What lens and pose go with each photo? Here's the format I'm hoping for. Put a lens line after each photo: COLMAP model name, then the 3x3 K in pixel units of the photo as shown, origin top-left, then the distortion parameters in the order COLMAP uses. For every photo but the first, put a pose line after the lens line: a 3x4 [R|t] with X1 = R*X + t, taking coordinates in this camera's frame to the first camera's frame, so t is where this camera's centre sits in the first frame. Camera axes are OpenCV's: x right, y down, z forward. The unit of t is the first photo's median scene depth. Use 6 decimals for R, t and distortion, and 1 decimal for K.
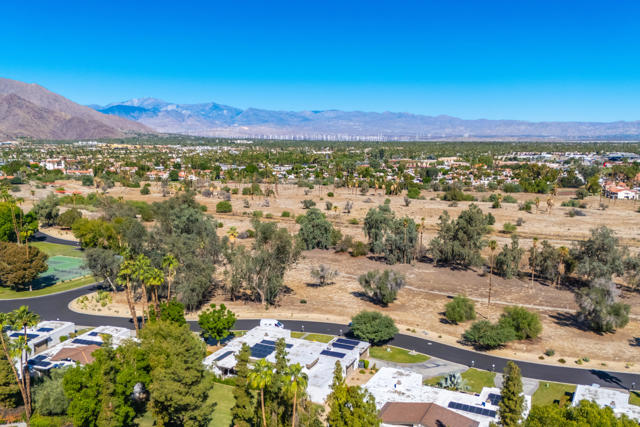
lens RADIAL K [[553.1, 0, 321.9], [0, 553.1, 214.9], [0, 0, 1]] dist [0.103873, -0.160317]
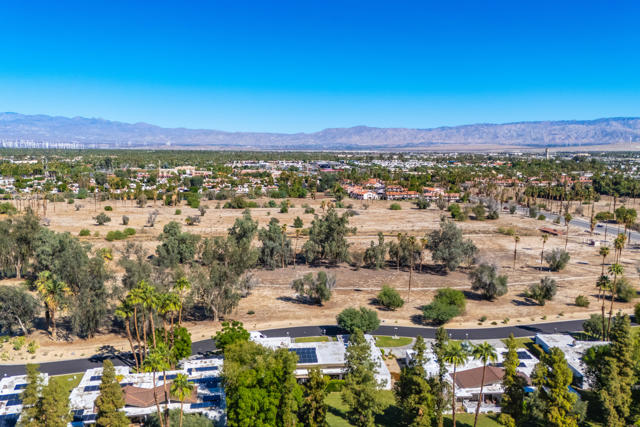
lens RADIAL K [[553.1, 0, 321.9], [0, 553.1, 214.9], [0, 0, 1]] dist [0.103873, -0.160317]
pose [[0.866178, -0.059051, 0.496235, -0.069607], [0.066294, 0.997796, 0.003021, -0.002607], [-0.495319, 0.030281, 0.868183, 0.008772]]
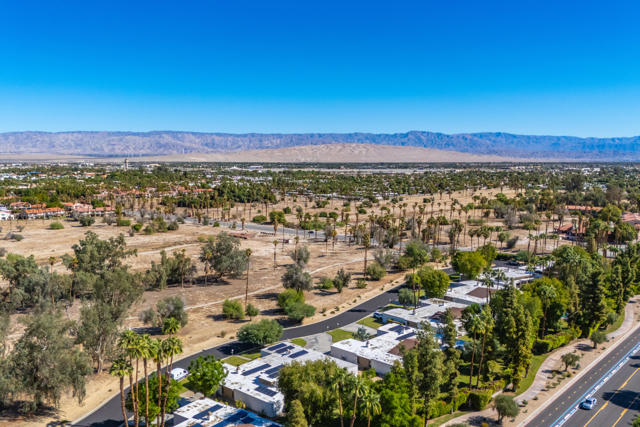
lens RADIAL K [[553.1, 0, 321.9], [0, 553.1, 214.9], [0, 0, 1]] dist [0.103873, -0.160317]
pose [[0.292741, -0.096262, 0.951334, -0.128343], [0.126840, 0.990037, 0.061148, -0.013035], [-0.947742, 0.102767, 0.302034, 0.069210]]
